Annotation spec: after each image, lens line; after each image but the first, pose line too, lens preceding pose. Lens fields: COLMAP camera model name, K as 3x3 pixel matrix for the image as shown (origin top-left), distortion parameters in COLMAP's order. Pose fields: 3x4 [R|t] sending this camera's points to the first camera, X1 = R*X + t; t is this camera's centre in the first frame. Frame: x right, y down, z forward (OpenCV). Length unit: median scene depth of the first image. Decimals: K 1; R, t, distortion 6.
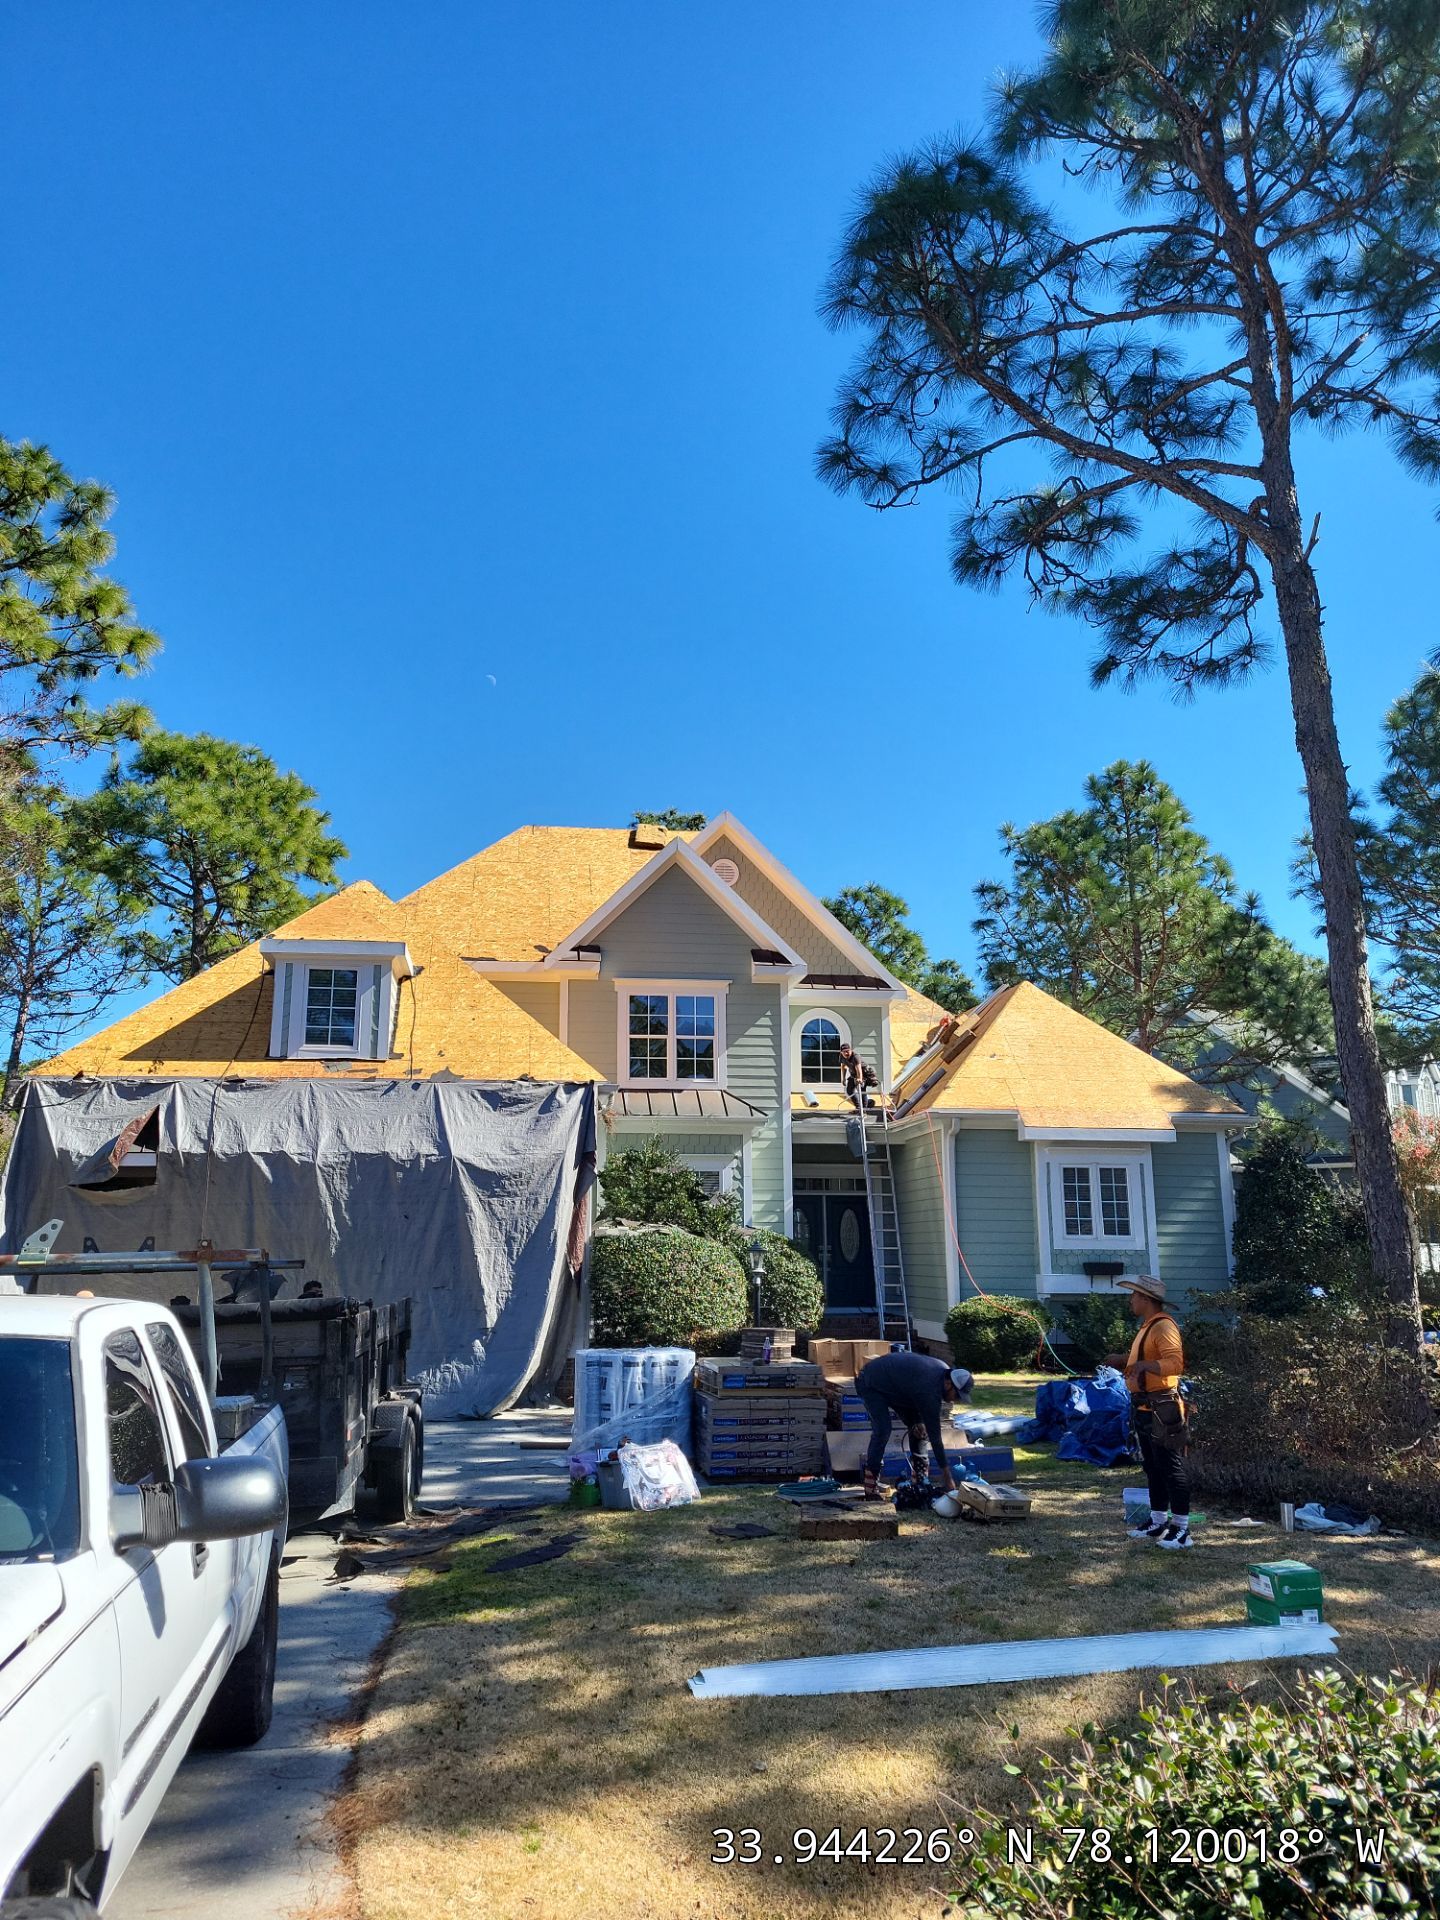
lens RADIAL K [[1480.1, 0, 703.2], [0, 1480.1, 965.3], [0, 0, 1]] dist [0.005633, -0.012394]
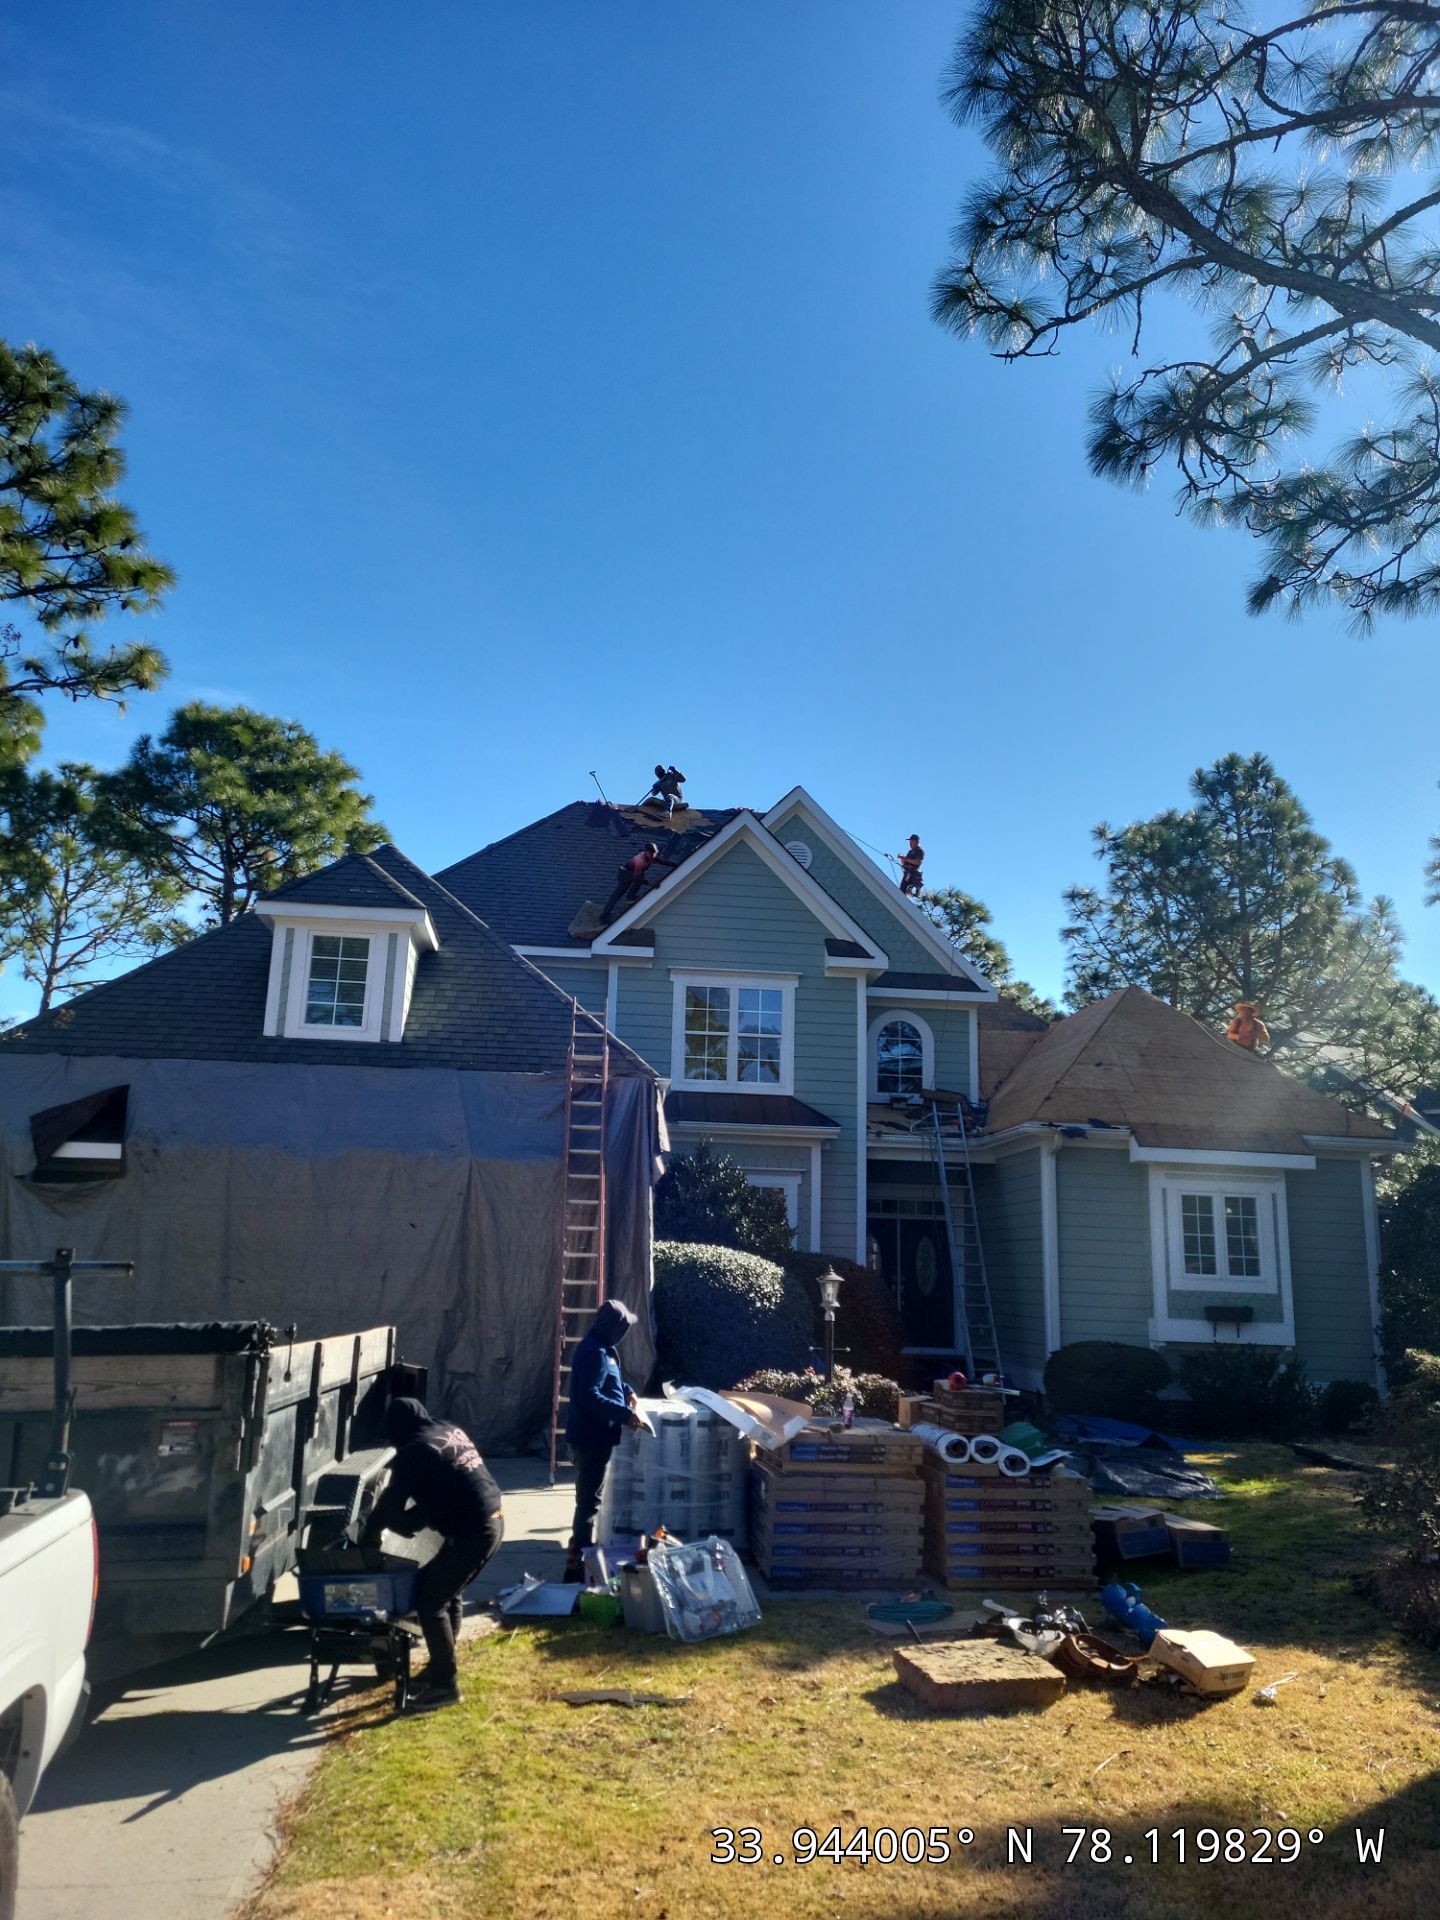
lens RADIAL K [[1480.1, 0, 722.0], [0, 1480.1, 966.2], [0, 0, 1]] dist [0.005633, -0.012394]
pose [[0.999233, 0.025705, -0.029545, -0.002855], [-0.026195, 0.999524, -0.016326, 0.024521], [0.029111, 0.017087, 0.999430, 0.128021]]
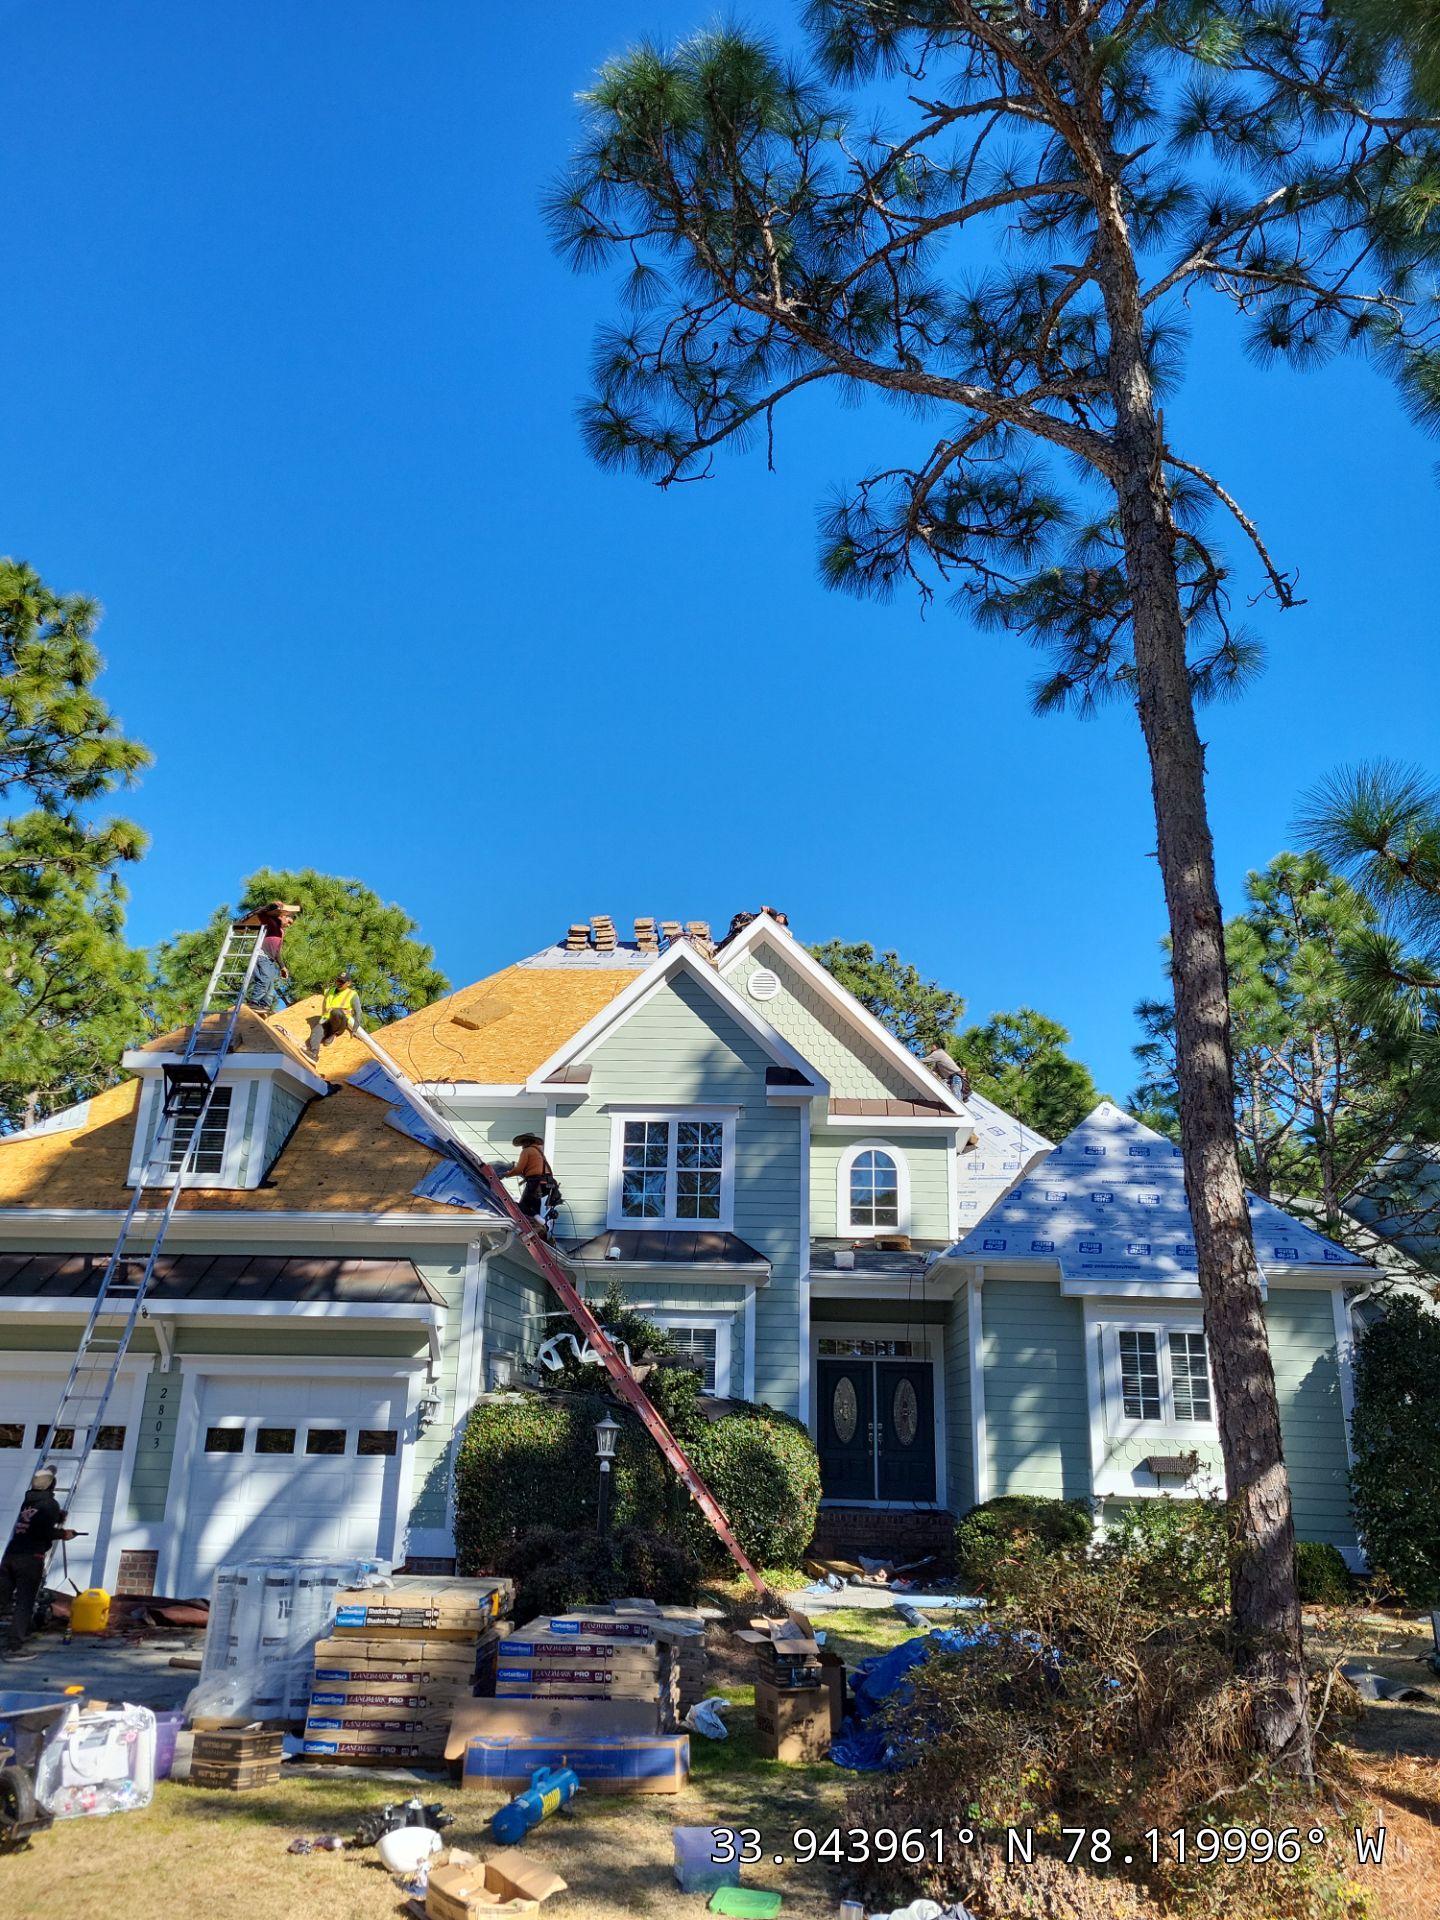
lens RADIAL K [[1480.1, 0, 715.9], [0, 1480.1, 952.0], [0, 0, 1]] dist [0.005633, -0.012394]
pose [[0.981545, -0.029619, -0.188926, 0.187697], [0.007875, 0.993355, -0.114819, 0.023595], [0.191072, 0.111212, 0.975256, 0.159140]]
